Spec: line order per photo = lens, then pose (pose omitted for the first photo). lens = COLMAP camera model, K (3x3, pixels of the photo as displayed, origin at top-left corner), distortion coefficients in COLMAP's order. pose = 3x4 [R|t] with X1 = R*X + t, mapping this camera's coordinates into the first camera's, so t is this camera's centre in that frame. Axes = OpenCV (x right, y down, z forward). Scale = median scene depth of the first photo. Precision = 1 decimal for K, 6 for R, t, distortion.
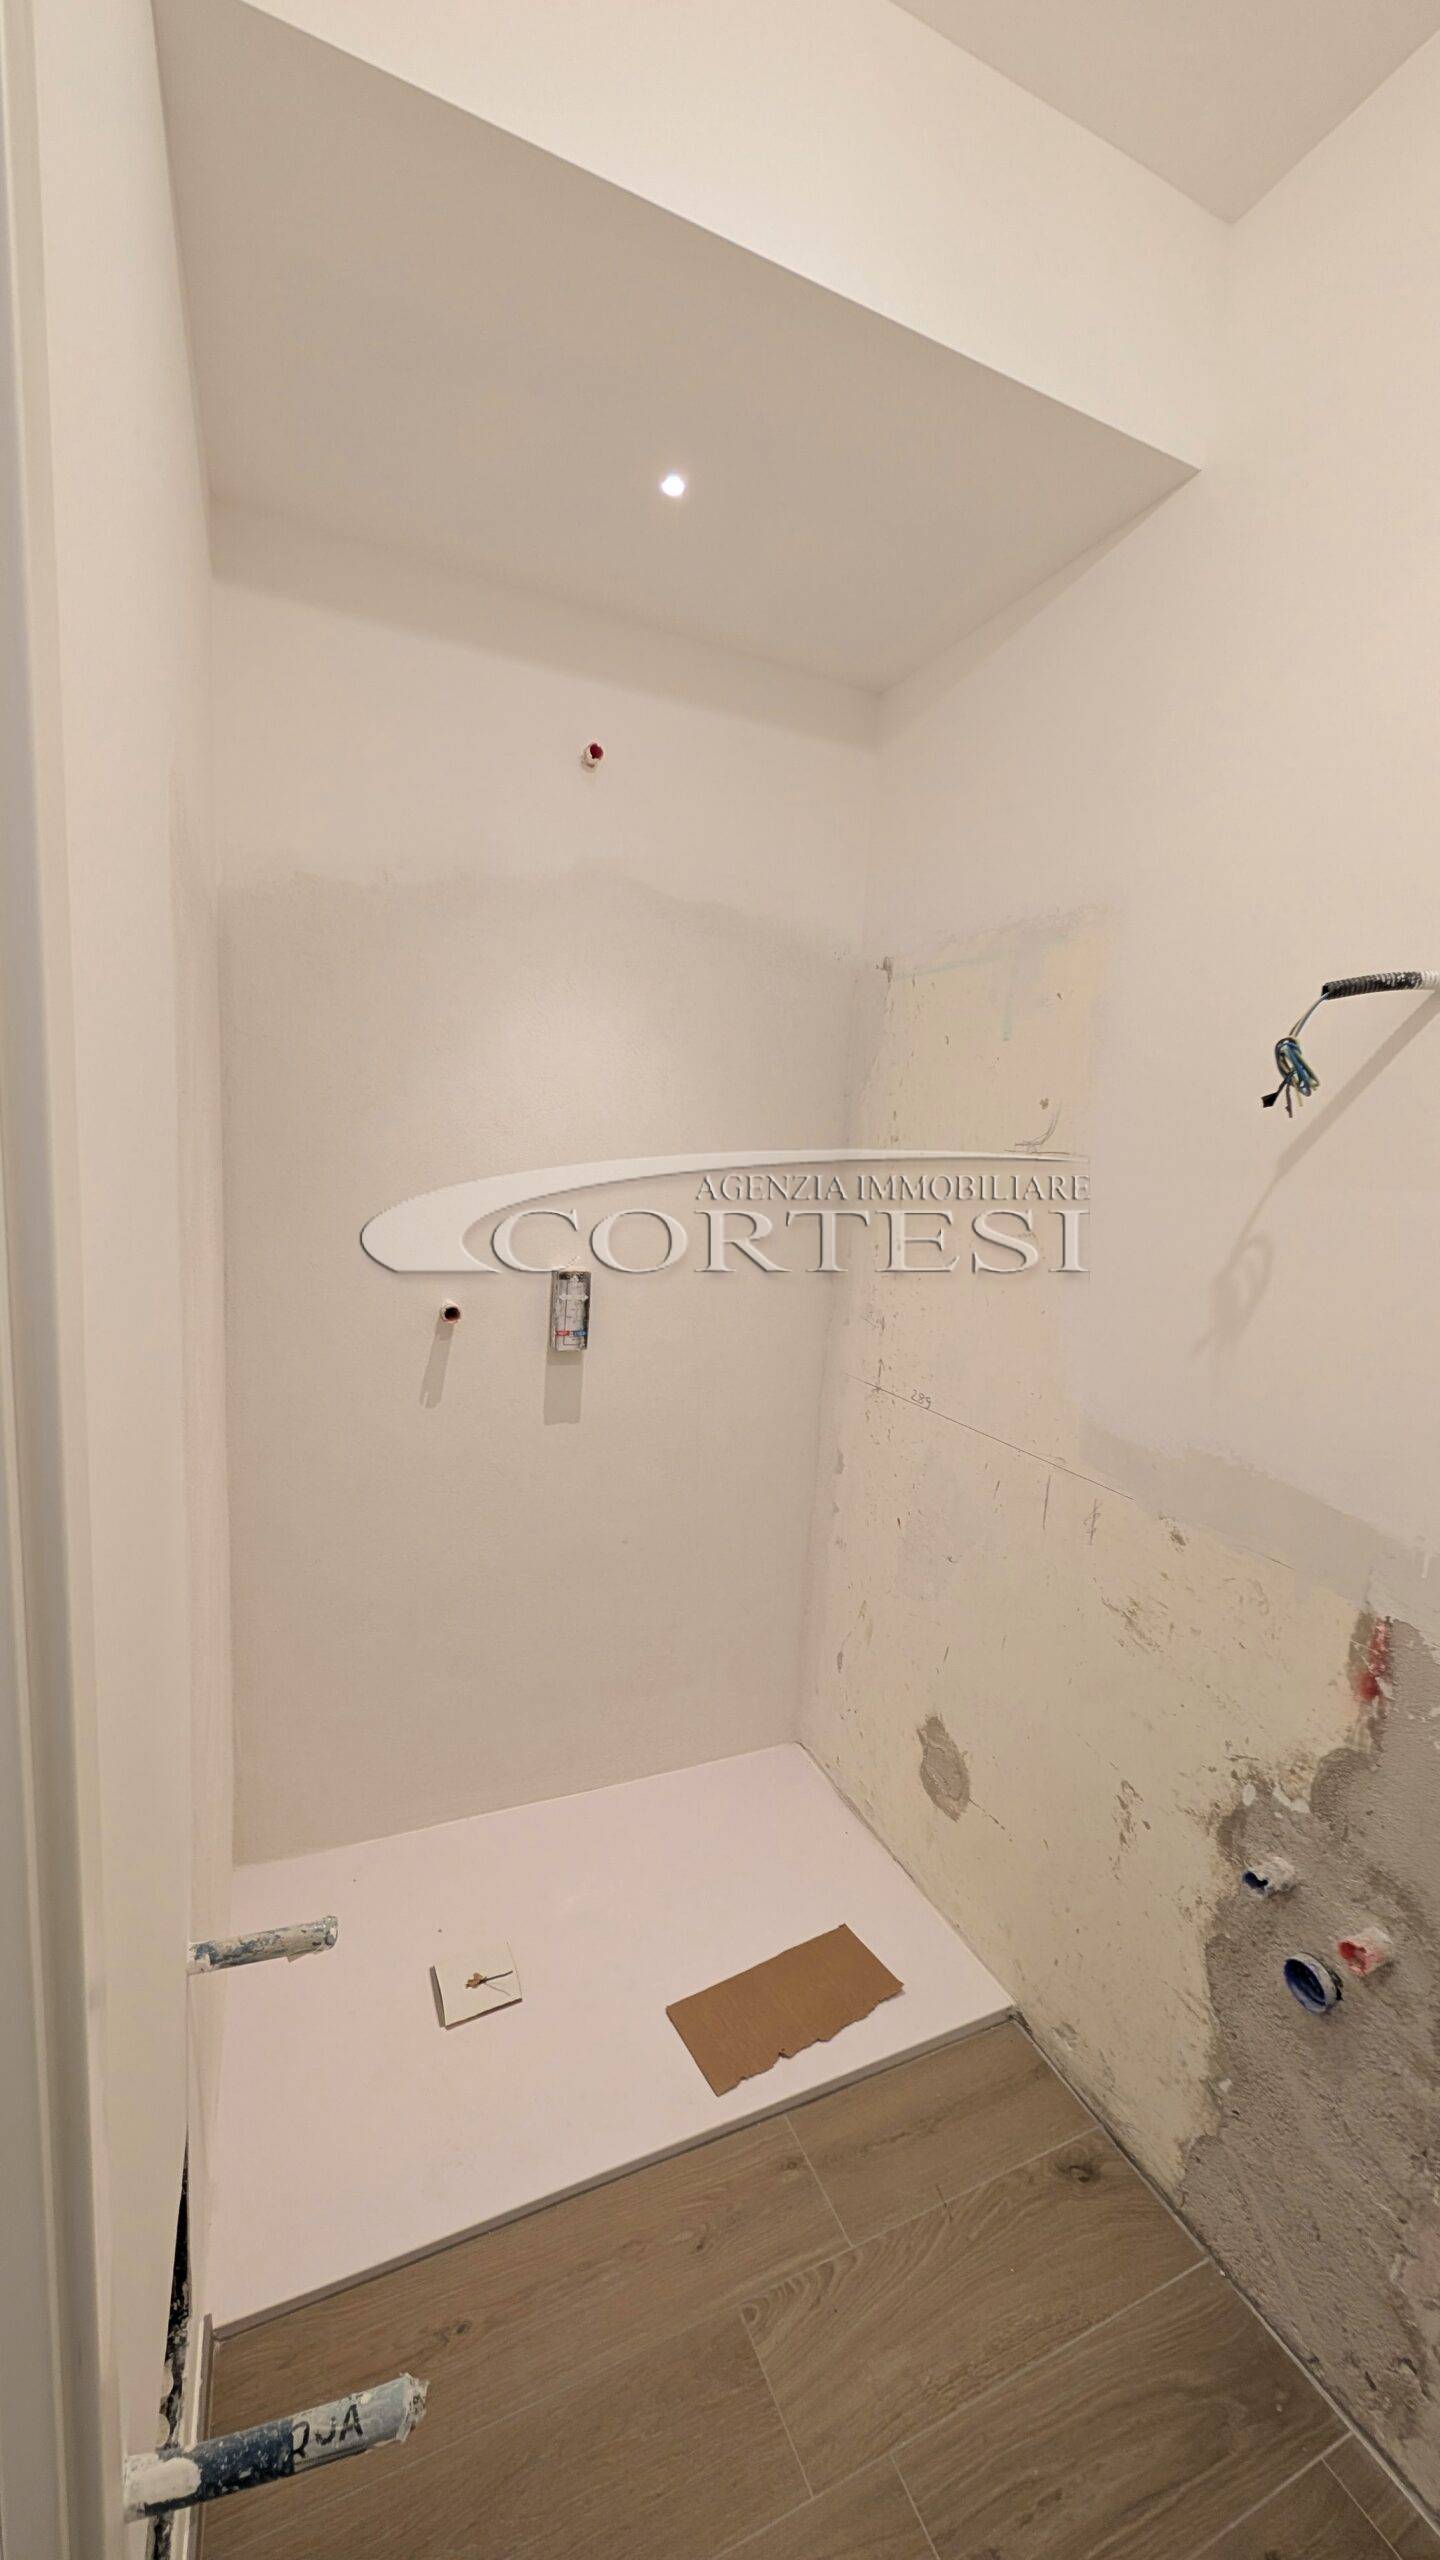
lens RADIAL K [[960.8, 0, 726.5], [0, 960.8, 1291.0], [0, 0, 1]] dist [-0.000491, 0.000030]
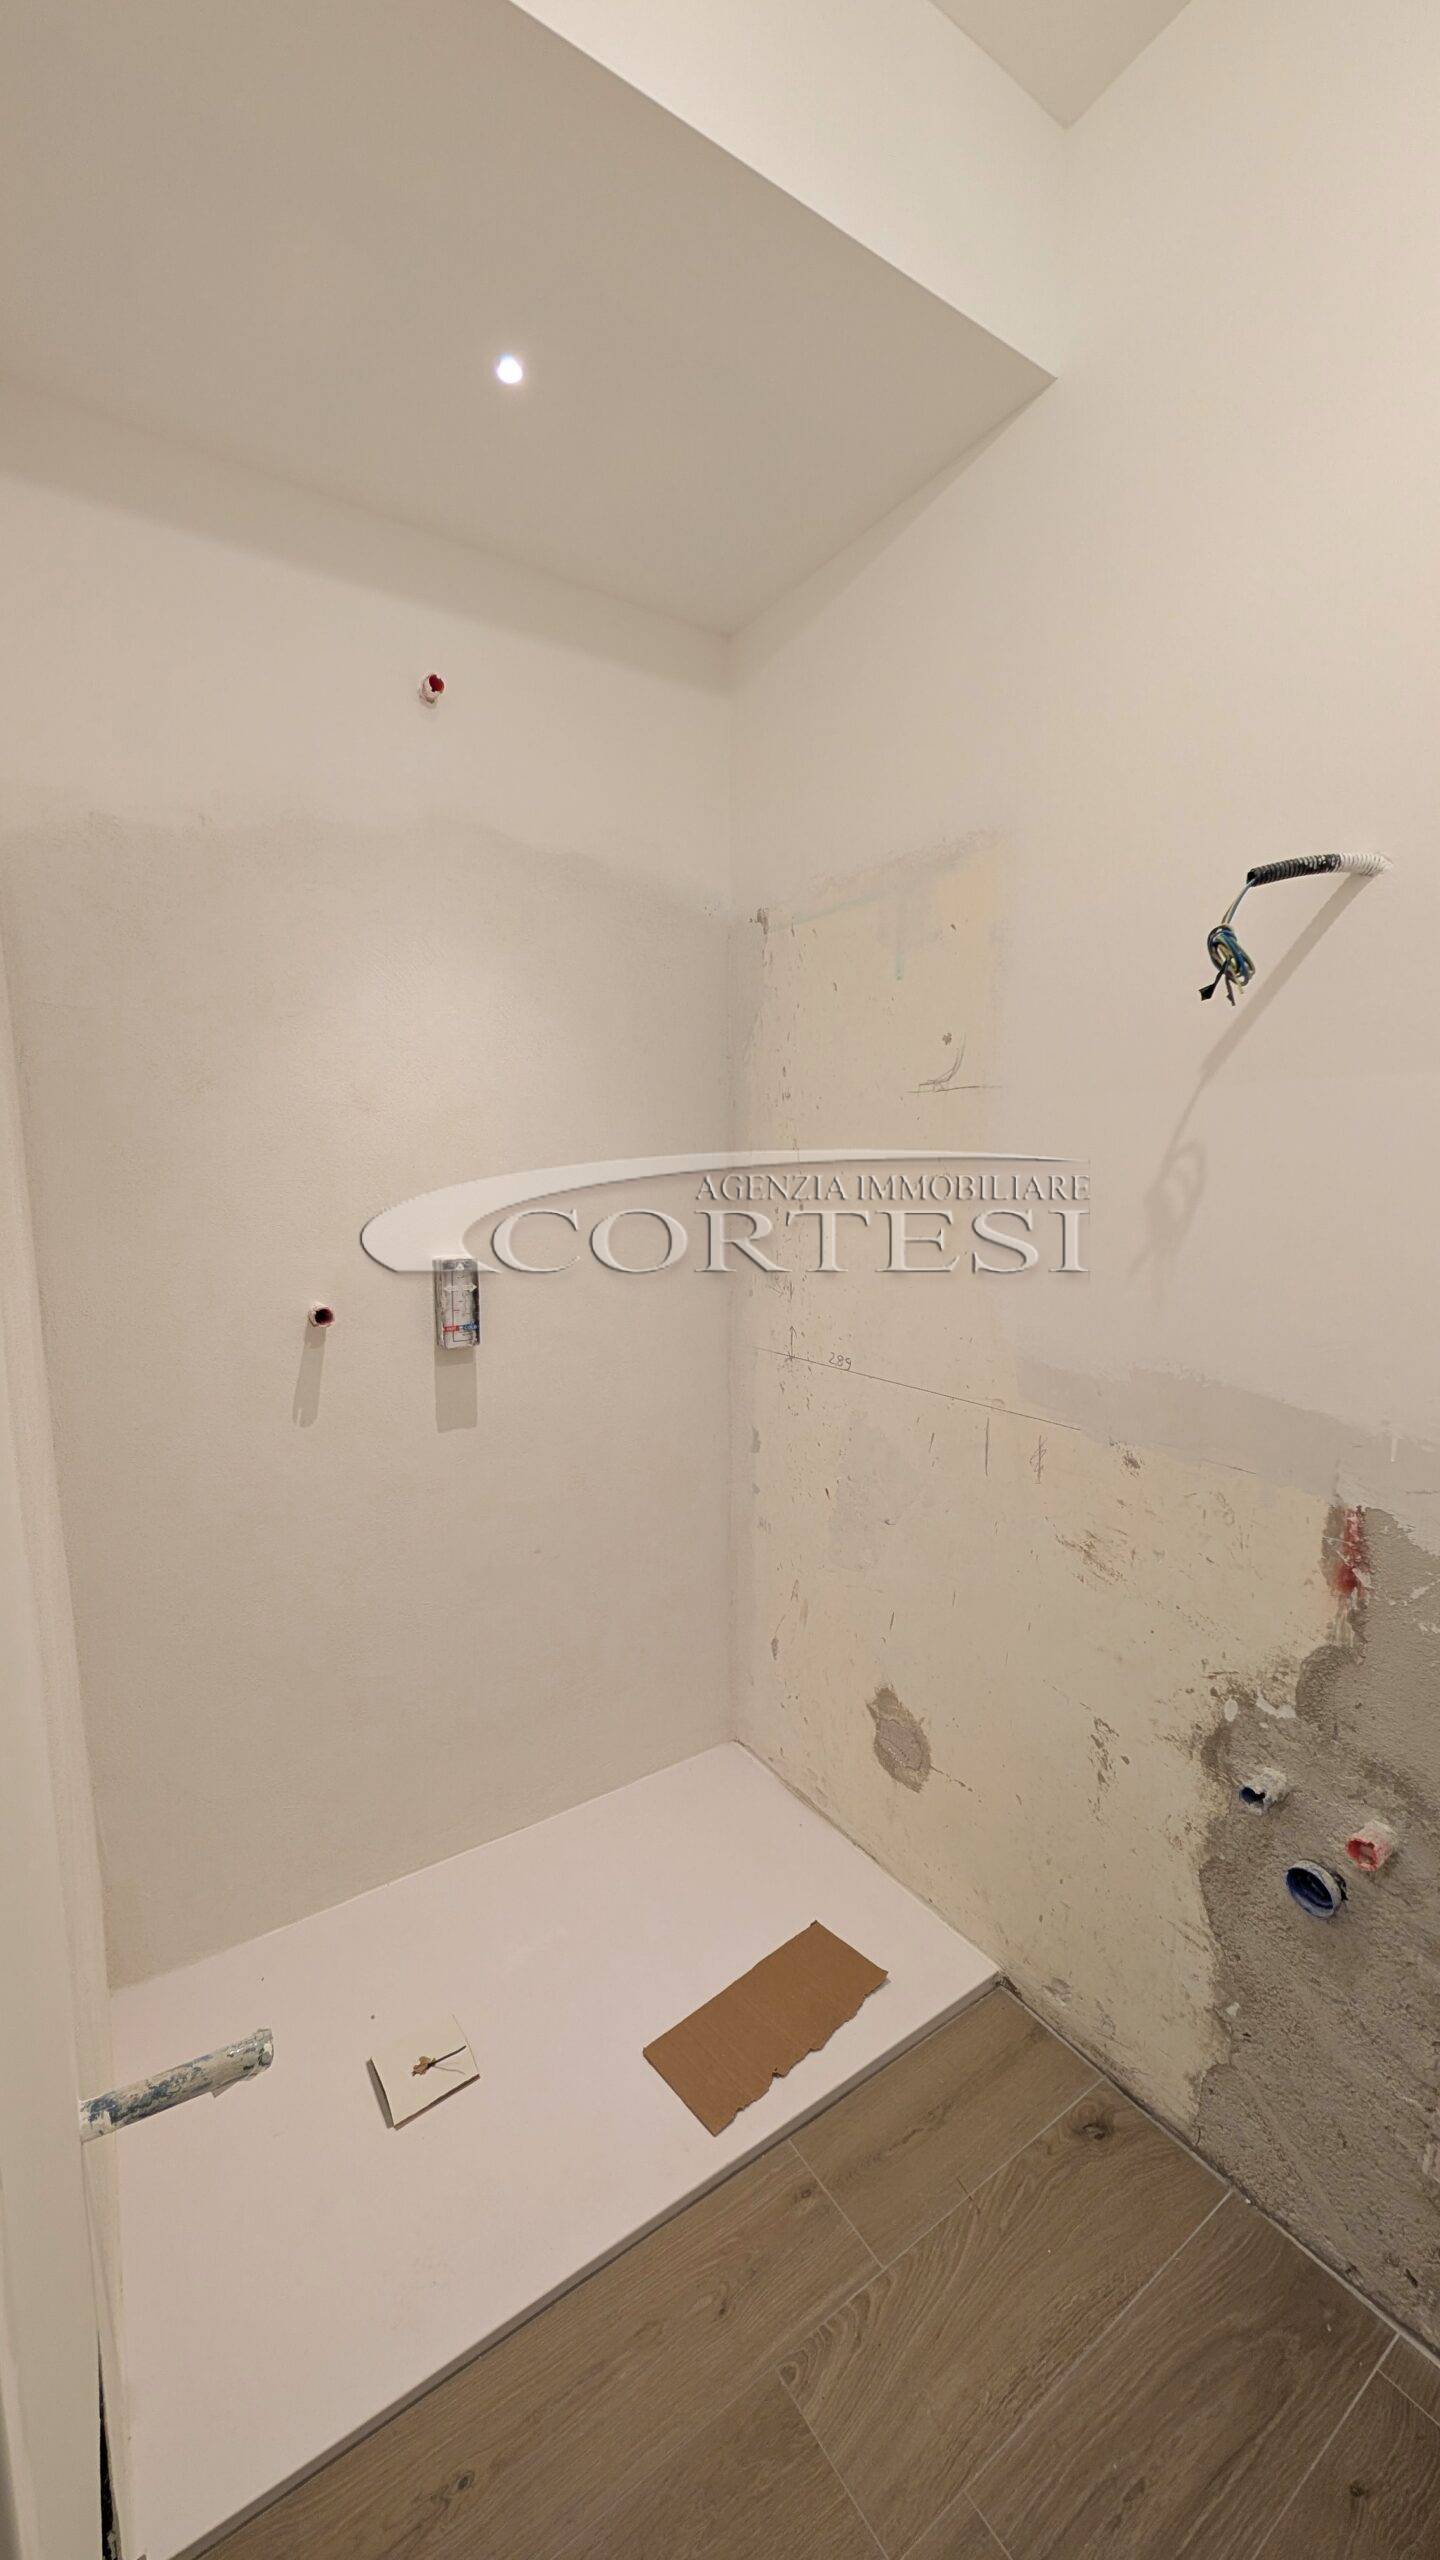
lens RADIAL K [[960.8, 0, 729.3], [0, 960.8, 1287.5], [0, 0, 1]] dist [-0.000491, 0.000030]
pose [[0.983698, -0.089130, 0.156185, -0.077025], [0.091009, 0.995838, -0.004909, 0.050856], [-0.155097, 0.019043, 0.987716, 0.098043]]
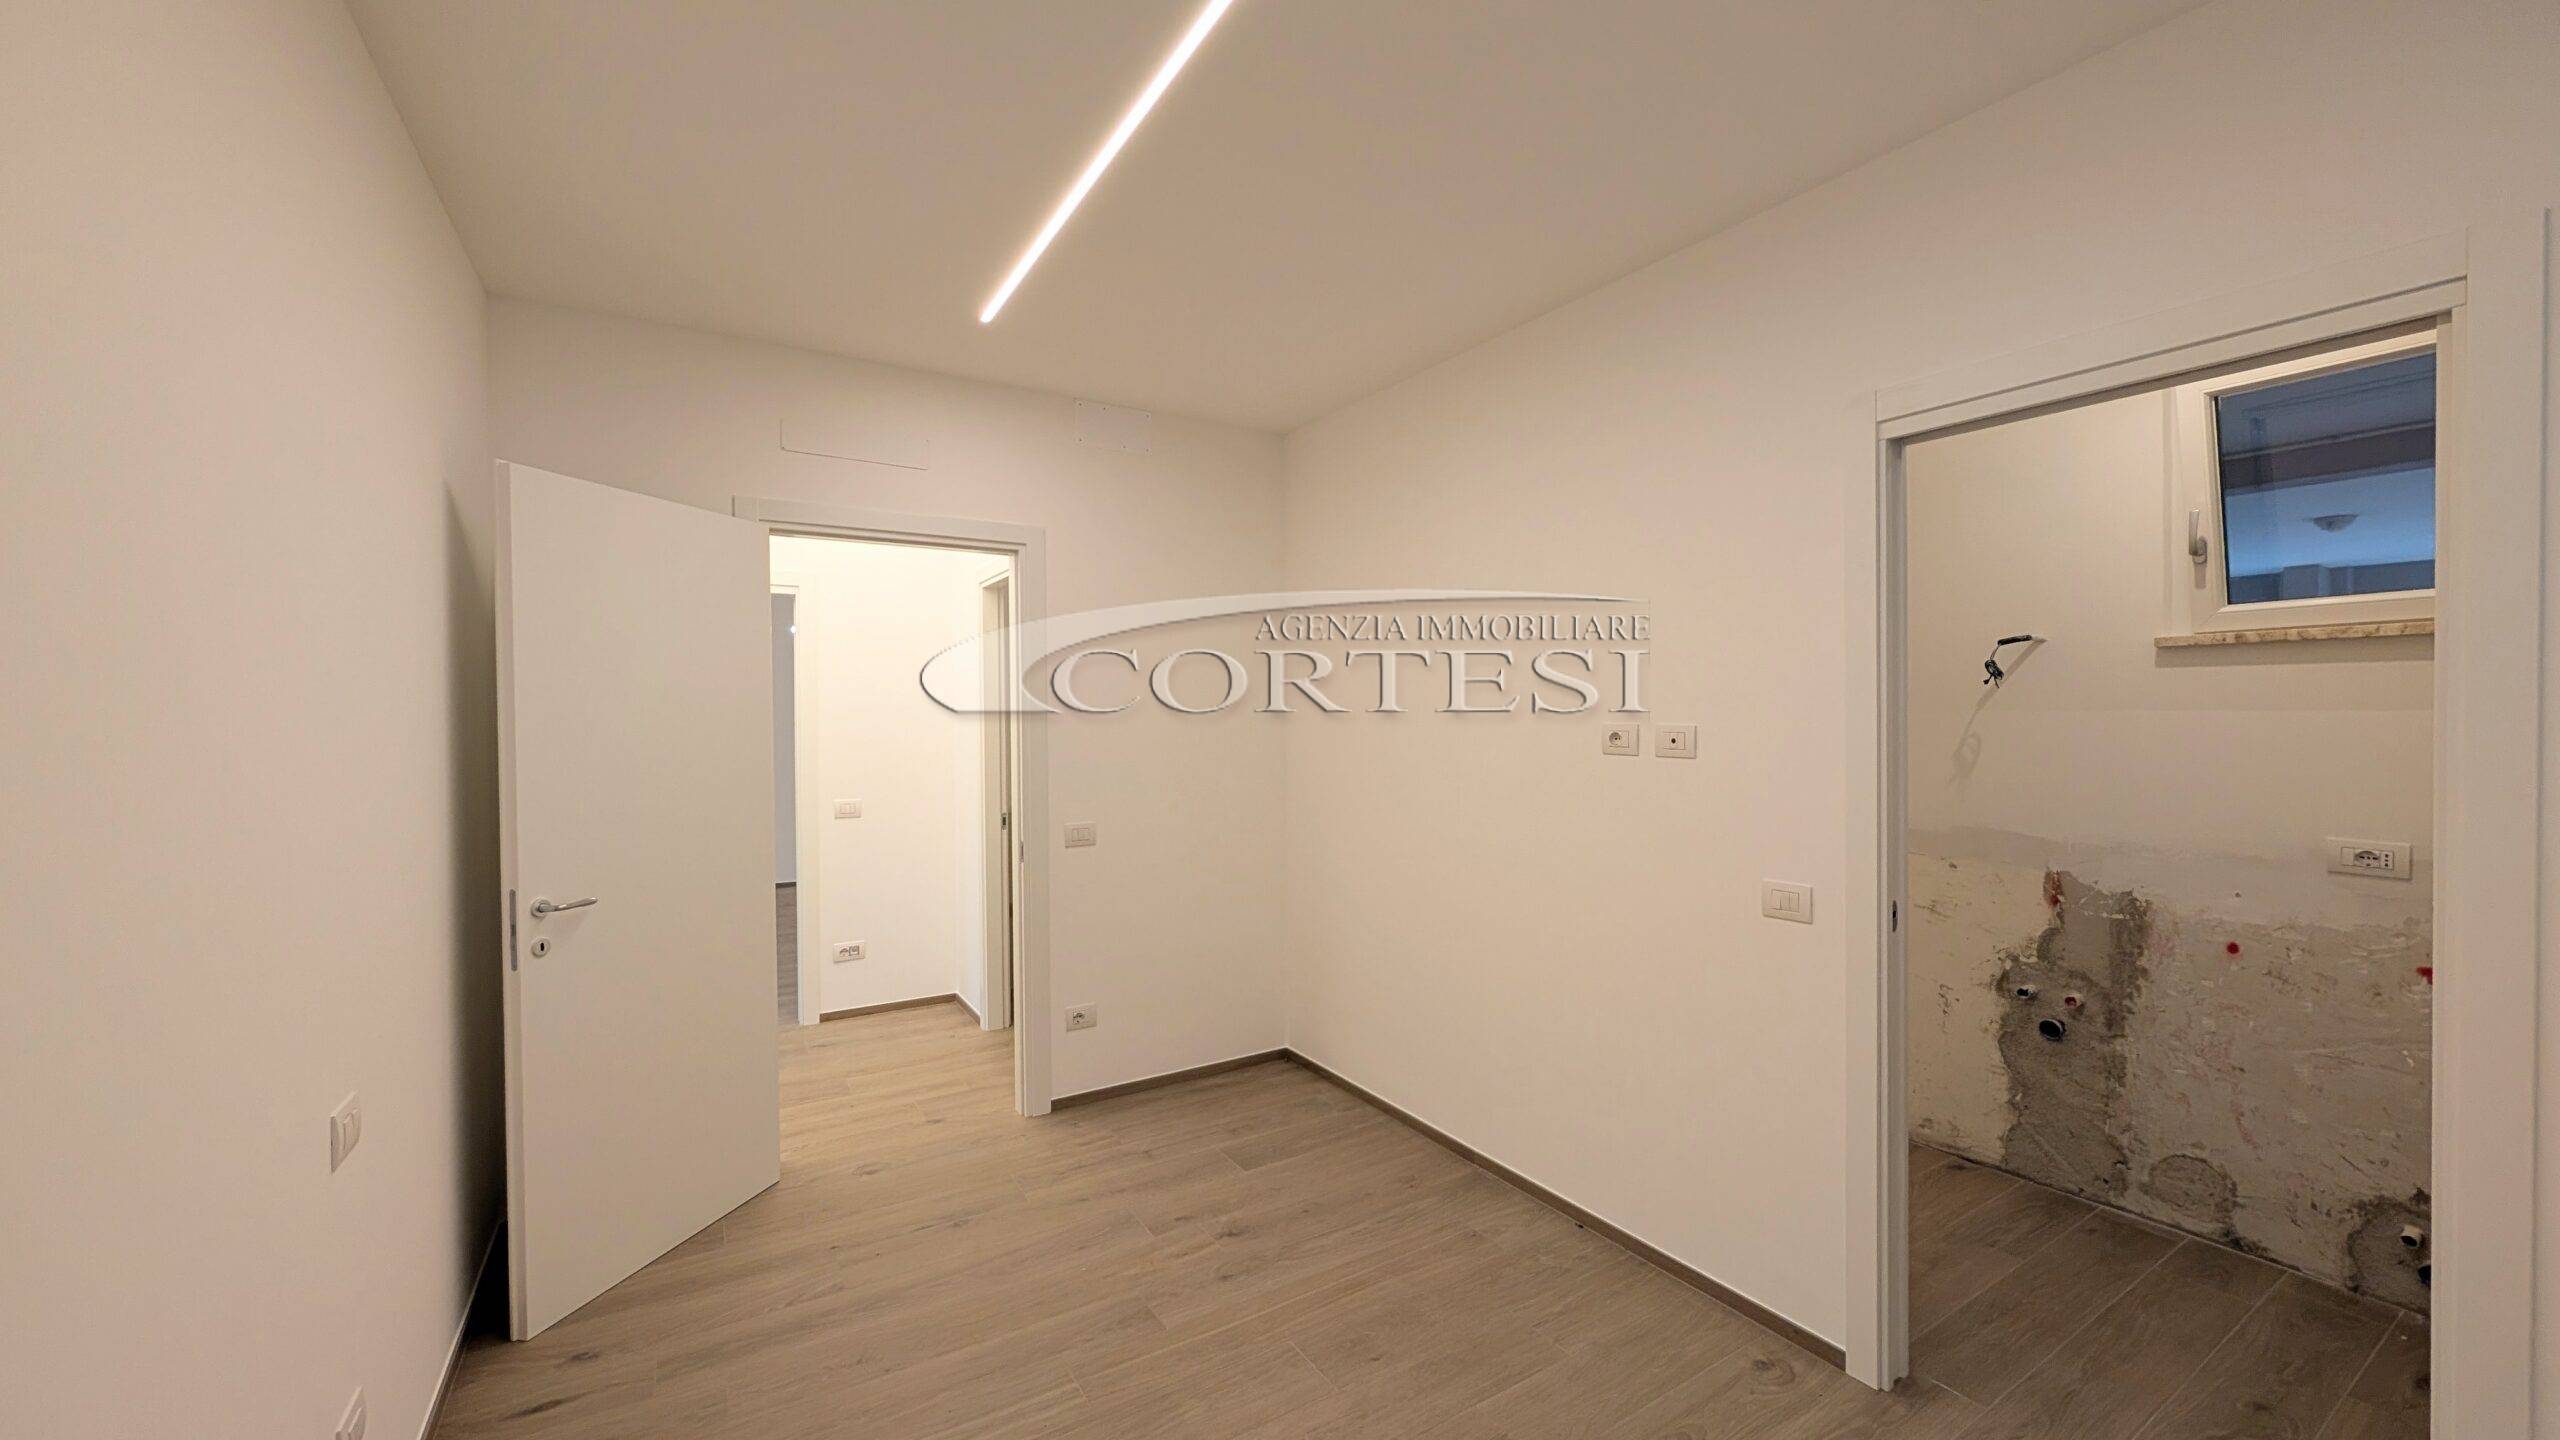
lens RADIAL K [[960.8, 0, 1317.0], [0, 960.8, 726.5], [0, 0, 1]] dist [-0.000491, 0.000030]
pose [[0.984479, -0.091807, 0.149577, -1.444716], [0.107745, 0.988914, -0.102177, -0.002762], [-0.138538, 0.116707, 0.983456, -1.175068]]
